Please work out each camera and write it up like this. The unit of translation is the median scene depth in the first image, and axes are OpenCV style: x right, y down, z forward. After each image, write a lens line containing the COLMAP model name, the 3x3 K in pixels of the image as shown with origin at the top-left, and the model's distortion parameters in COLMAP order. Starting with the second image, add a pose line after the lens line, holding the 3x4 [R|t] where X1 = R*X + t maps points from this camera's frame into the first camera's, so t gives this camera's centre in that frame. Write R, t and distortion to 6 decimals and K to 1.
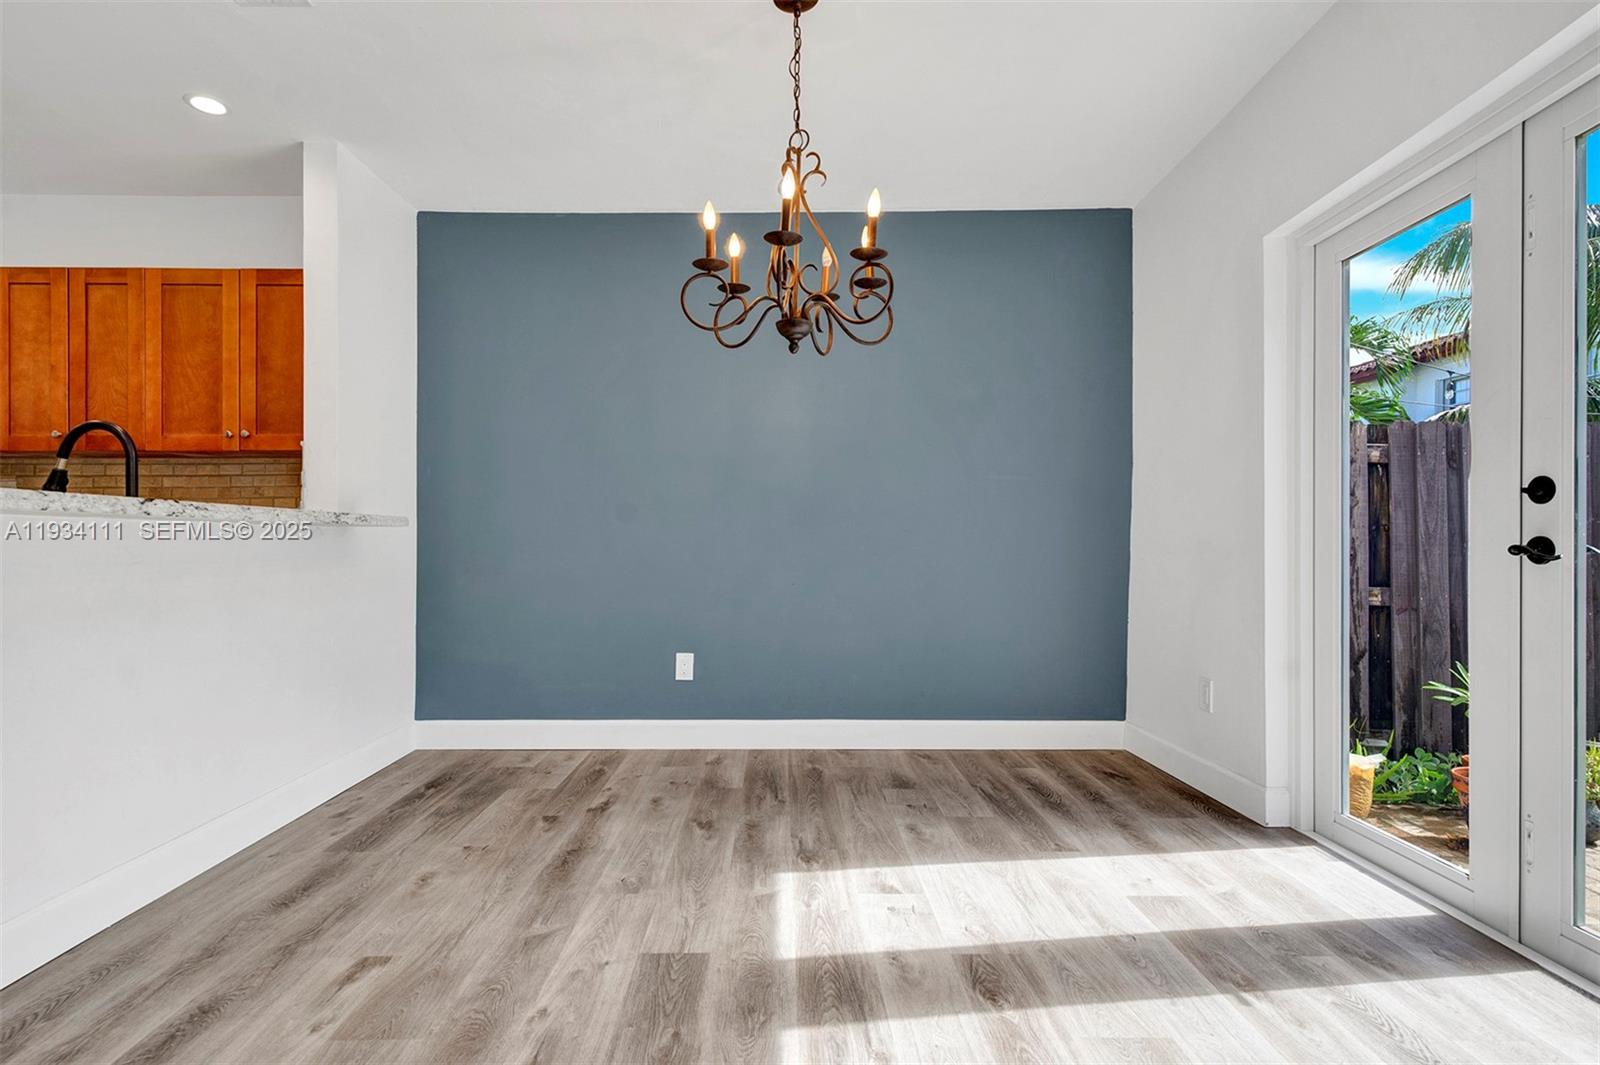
lens RADIAL K [[771.6, 0, 798.2], [0, 771.6, 546.9], [0, 0, 1]] dist [-0.001512, 0.000589]
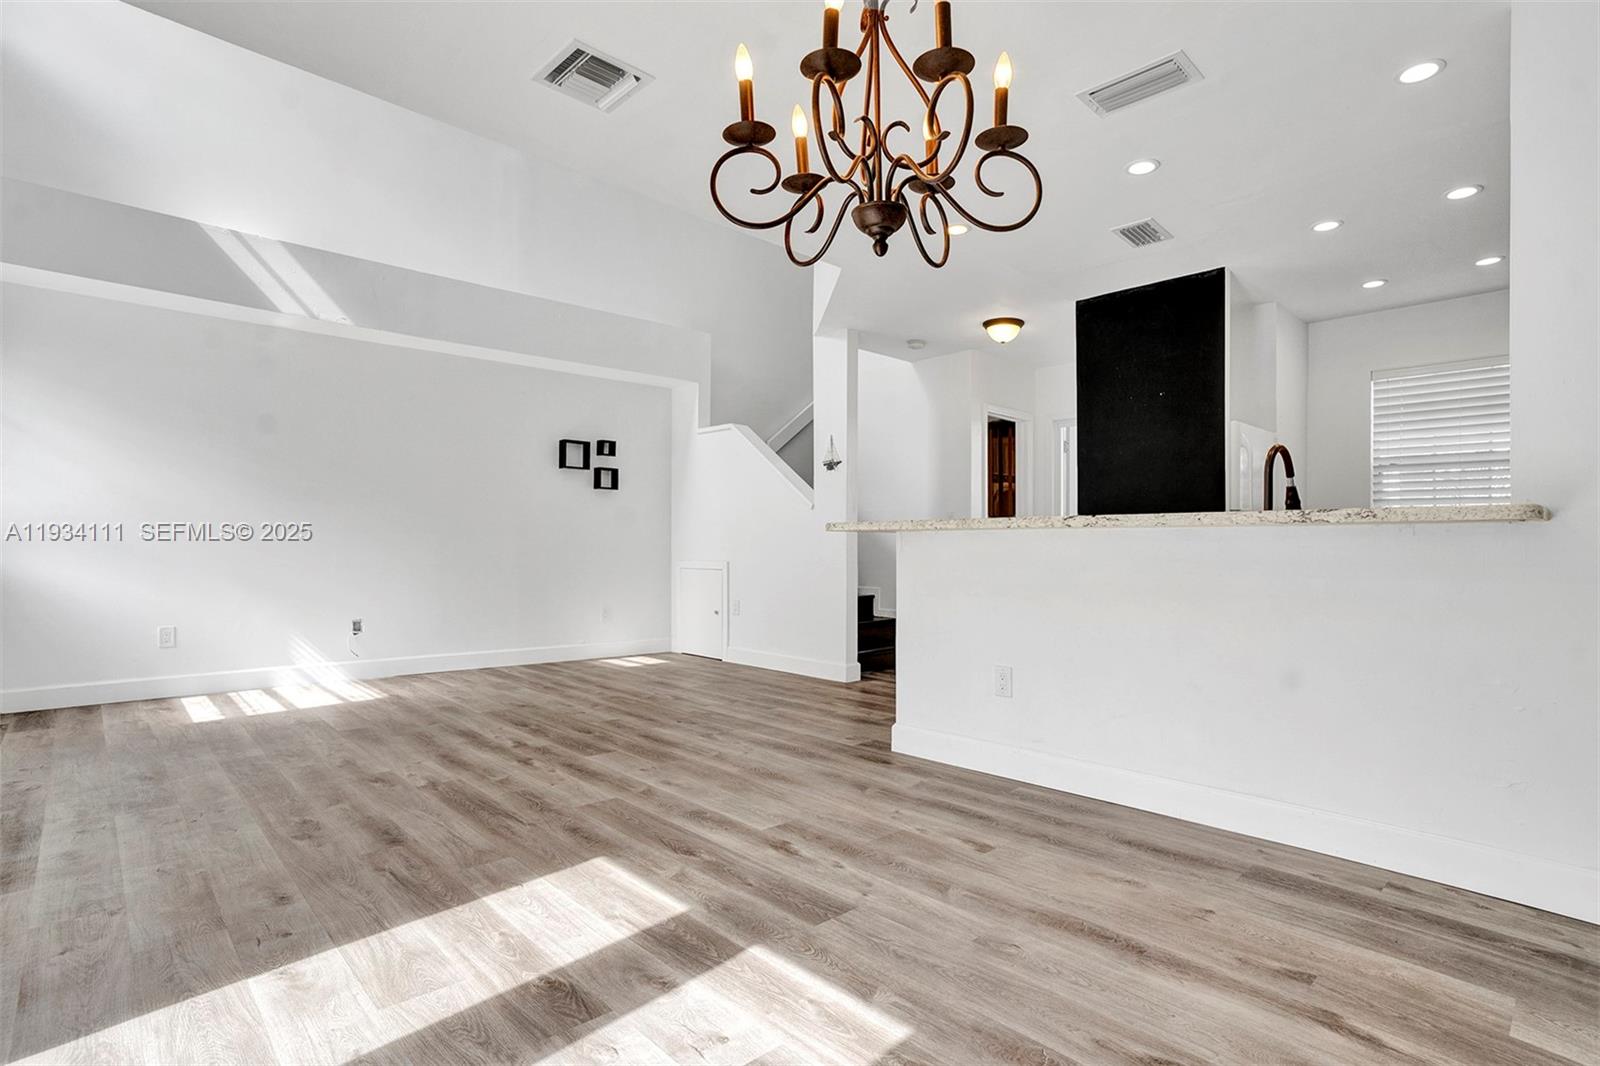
lens RADIAL K [[801.3, 0, 770.1], [0, 801.3, 553.2], [0, 0, 1]] dist [-0.005443, -0.000576]
pose [[-0.766137, 0.001334, -0.642675, 0.360611], [-0.005175, 0.999953, 0.008245, 0.001162], [0.642656, 0.009642, -0.766094, 1.011241]]
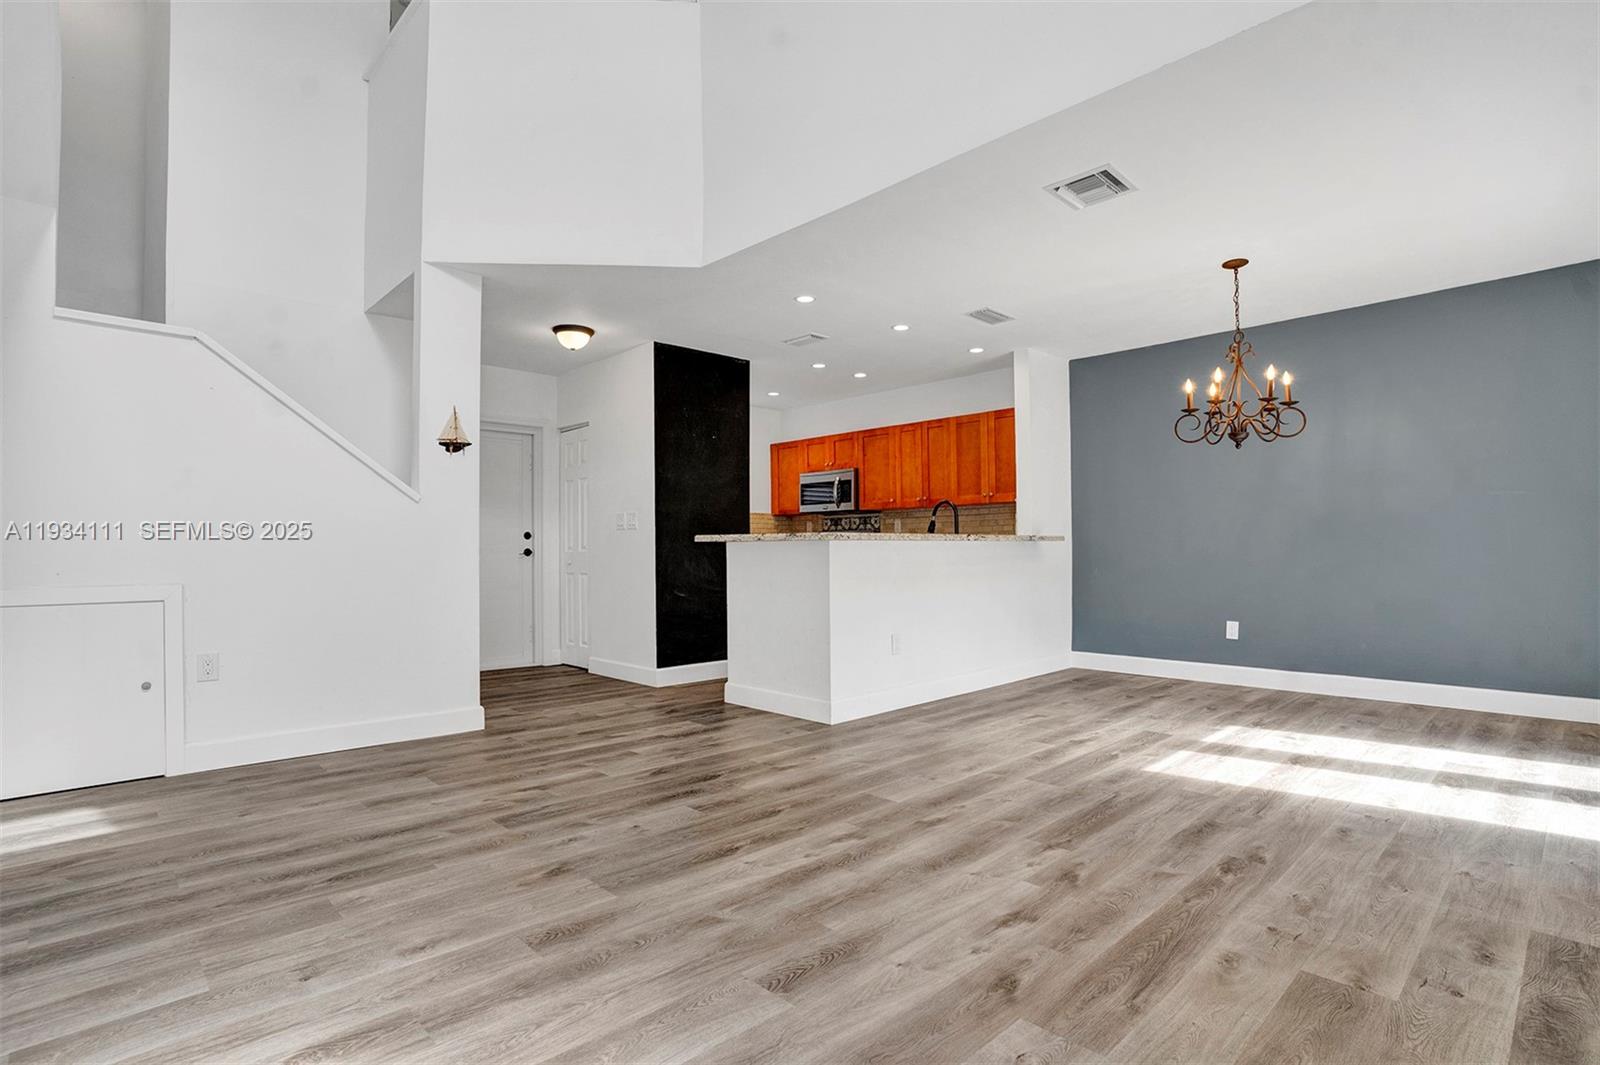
lens RADIAL K [[790.2, 0, 813.1], [0, 790.2, 538.3], [0, 0, 1]] dist [-0.079117, 0.032604]
pose [[0.682395, -0.014866, -0.730832, 0.455331], [0.003847, 0.999852, -0.016746, -0.000837], [0.730973, 0.008616, 0.682352, -0.726409]]
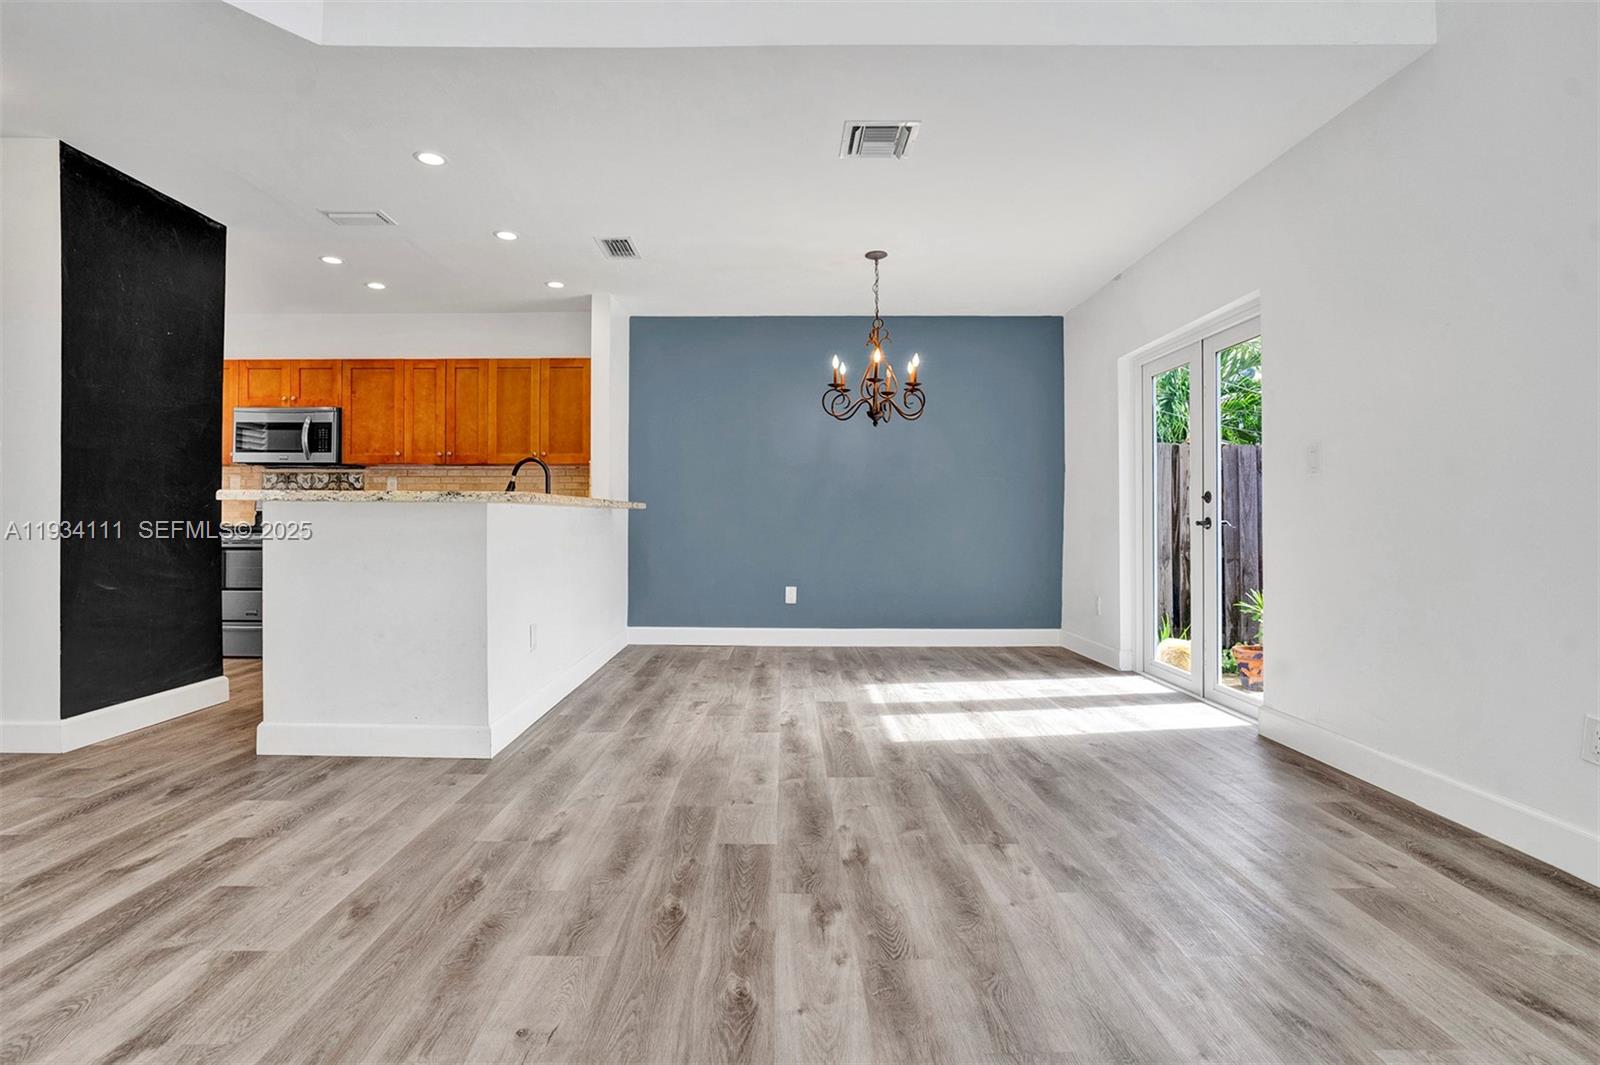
lens RADIAL K [[776.9, 0, 790.0], [0, 776.9, 512.3], [0, 0, 1]] dist [-0.071041, 0.030313]
pose [[0.999844, 0.003493, -0.017318, -0.136834], [-0.003643, 0.999957, -0.008584, -0.002429], [0.017288, 0.008645, 0.999813, -0.724733]]
